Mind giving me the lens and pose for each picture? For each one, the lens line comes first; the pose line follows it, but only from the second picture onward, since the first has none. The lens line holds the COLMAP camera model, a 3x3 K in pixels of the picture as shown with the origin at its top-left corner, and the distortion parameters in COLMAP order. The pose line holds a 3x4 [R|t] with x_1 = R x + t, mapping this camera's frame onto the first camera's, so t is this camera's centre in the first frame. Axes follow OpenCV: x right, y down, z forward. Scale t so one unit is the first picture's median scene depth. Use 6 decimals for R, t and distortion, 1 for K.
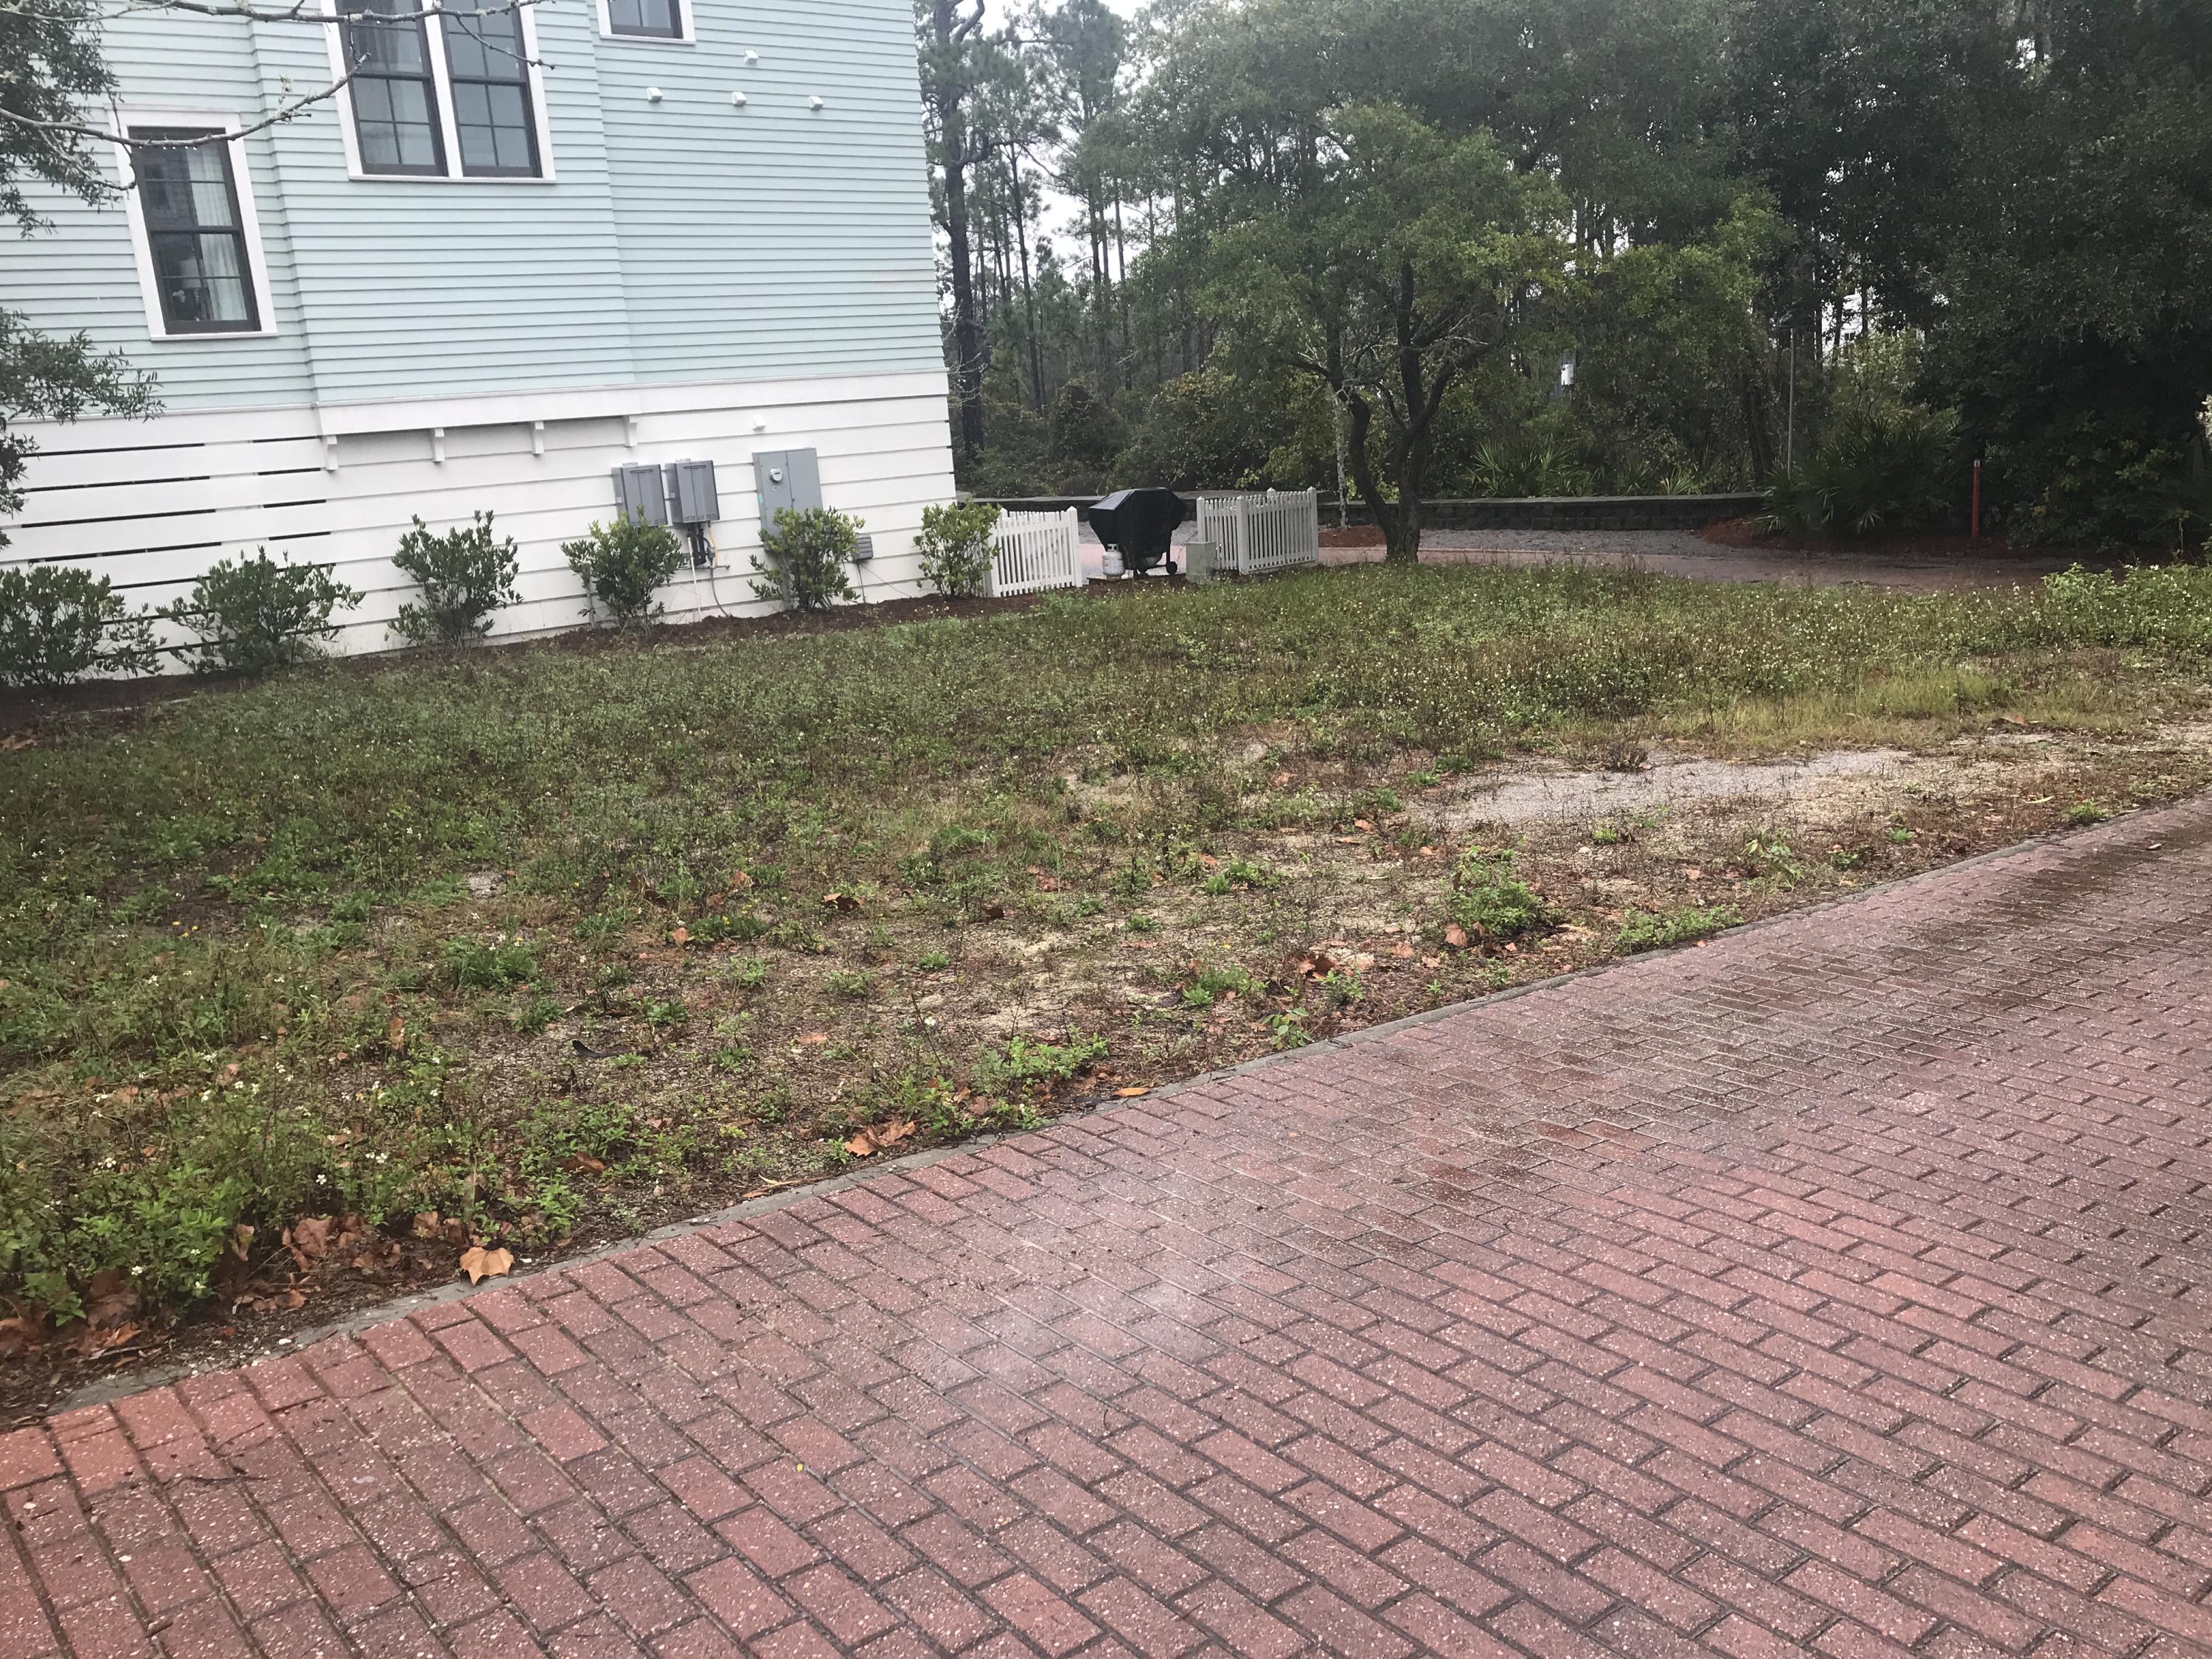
lens RADIAL K [[1830.0, 0, 1106.0], [0, 1830.0, 829.5], [0, 0, 1]] dist [0.070652, -0.002480]
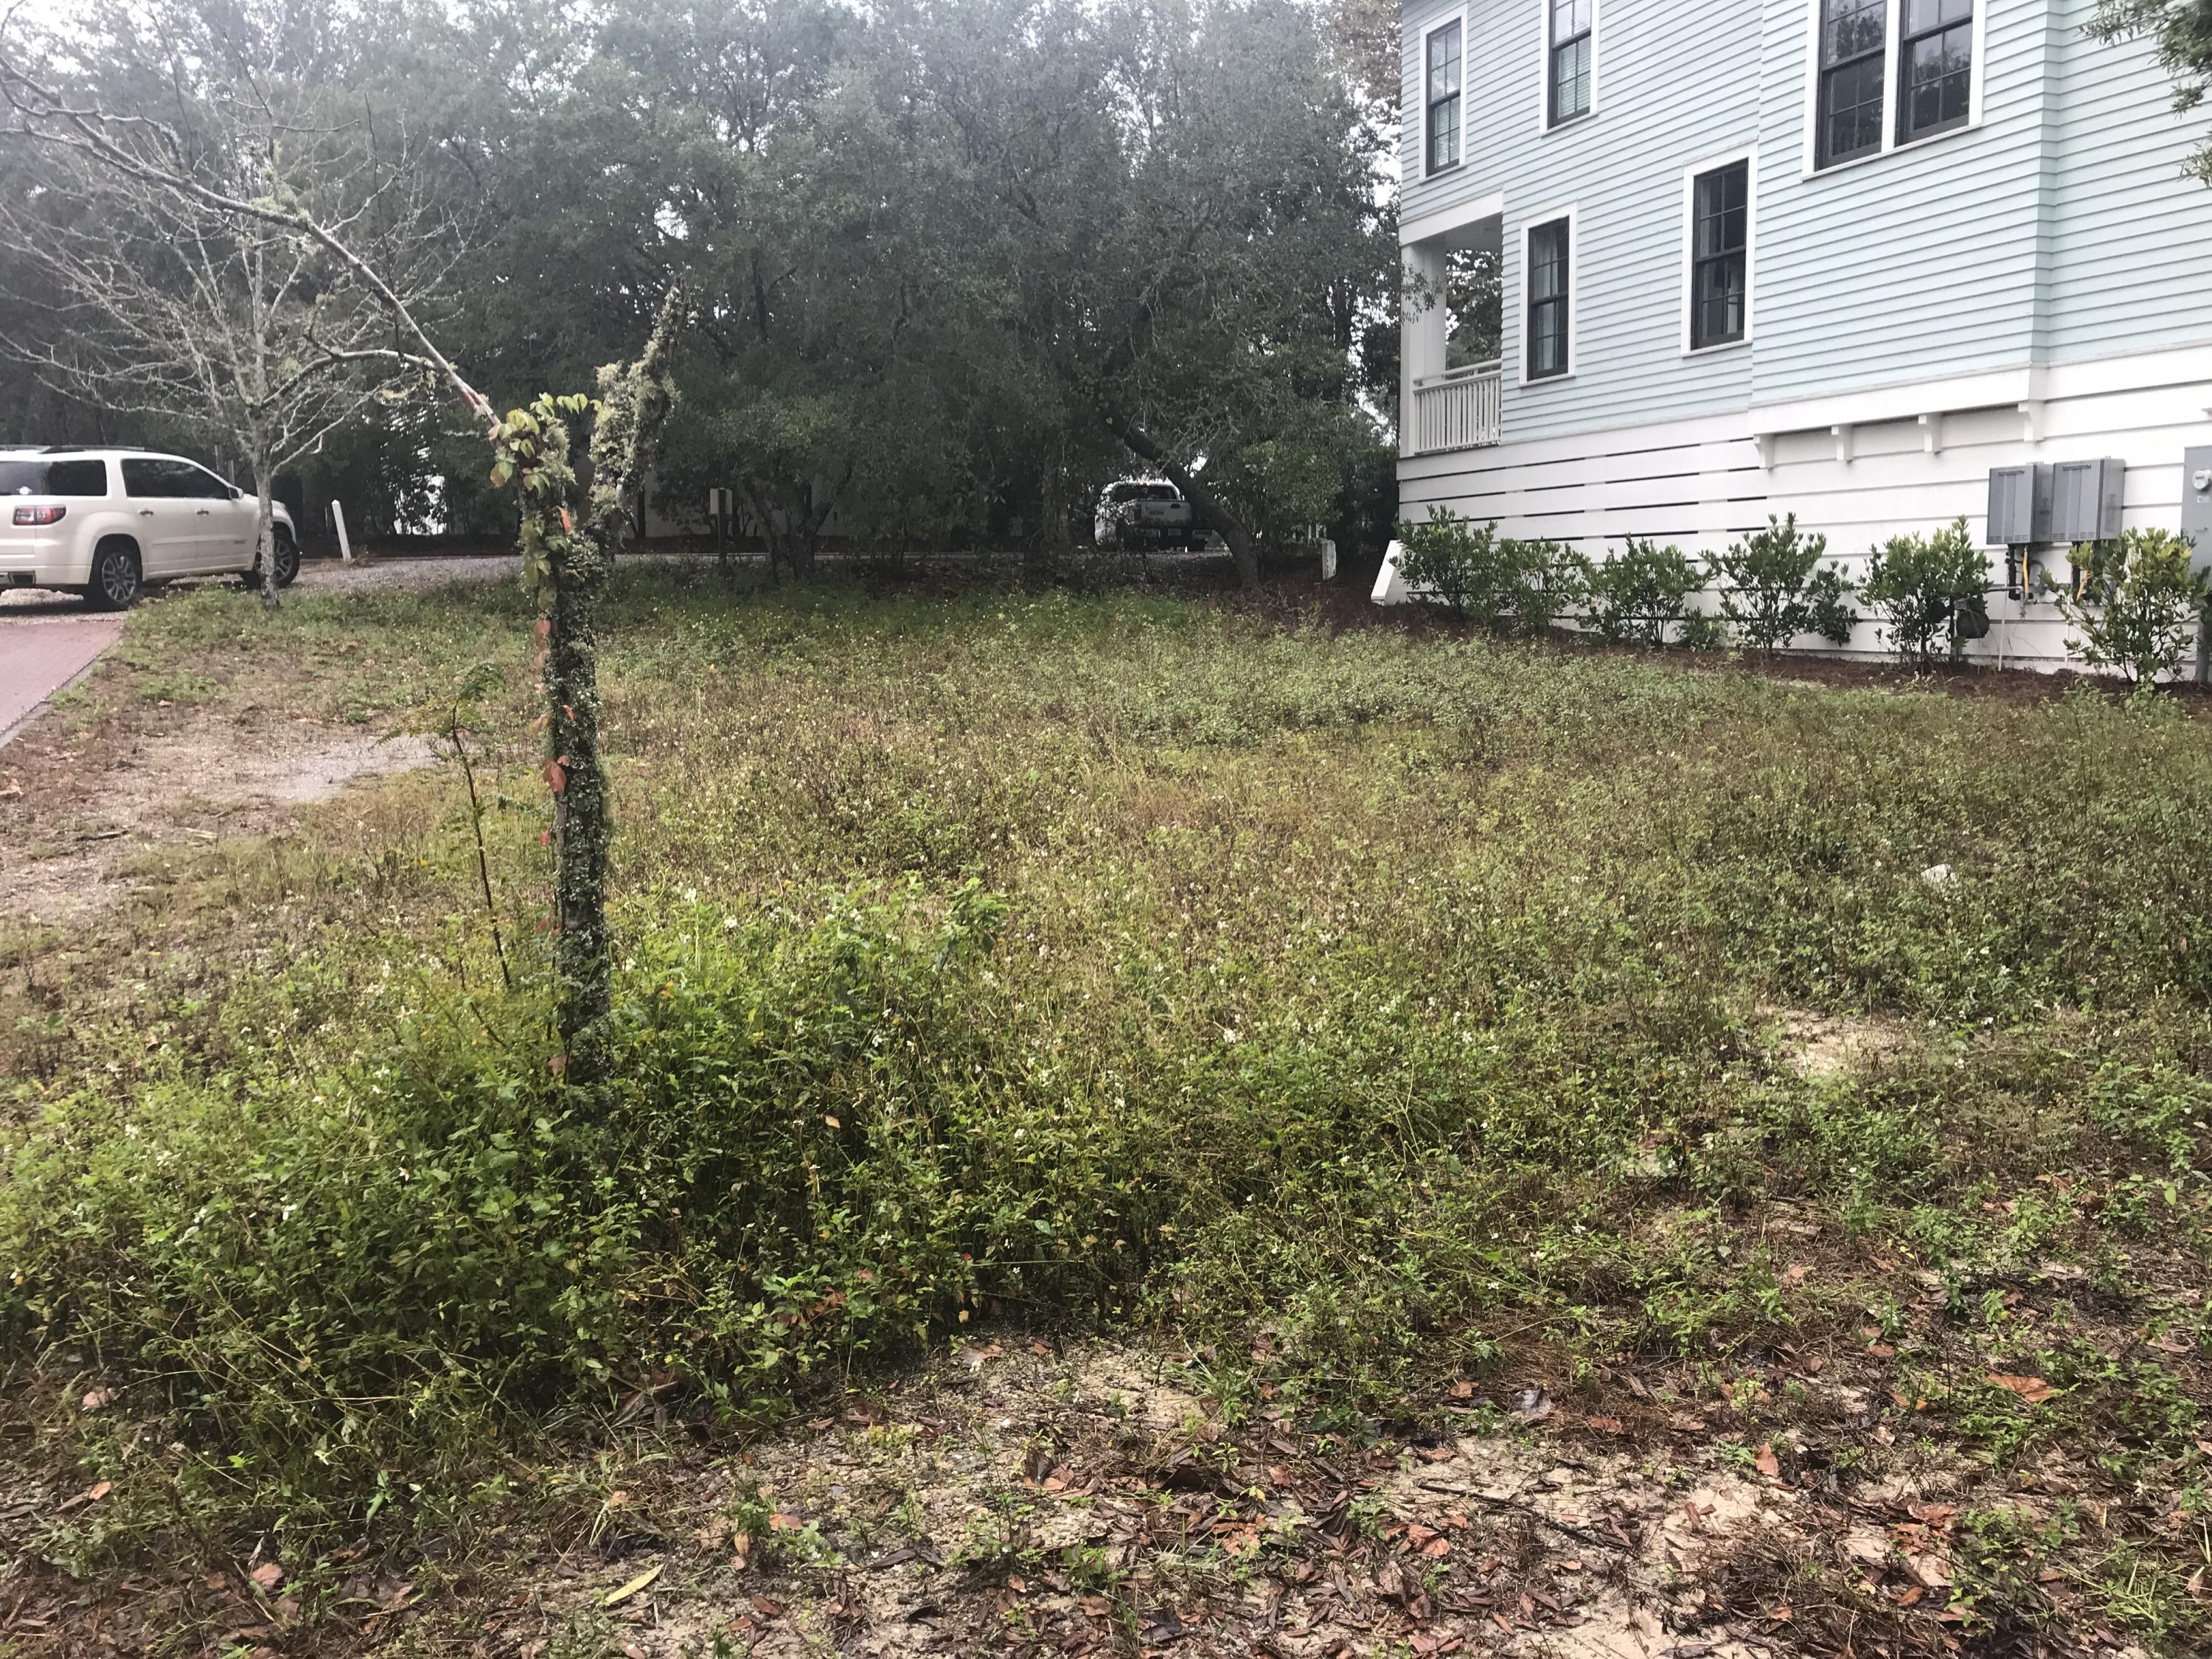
lens RADIAL K [[1830.0, 0, 1106.0], [0, 1830.0, 829.5], [0, 0, 1]] dist [0.070652, -0.002480]
pose [[-0.322894, 0.219000, -0.920749, 0.677266], [-0.161001, 0.945970, 0.281460, -0.226275], [0.932640, 0.239123, -0.270189, 0.949304]]
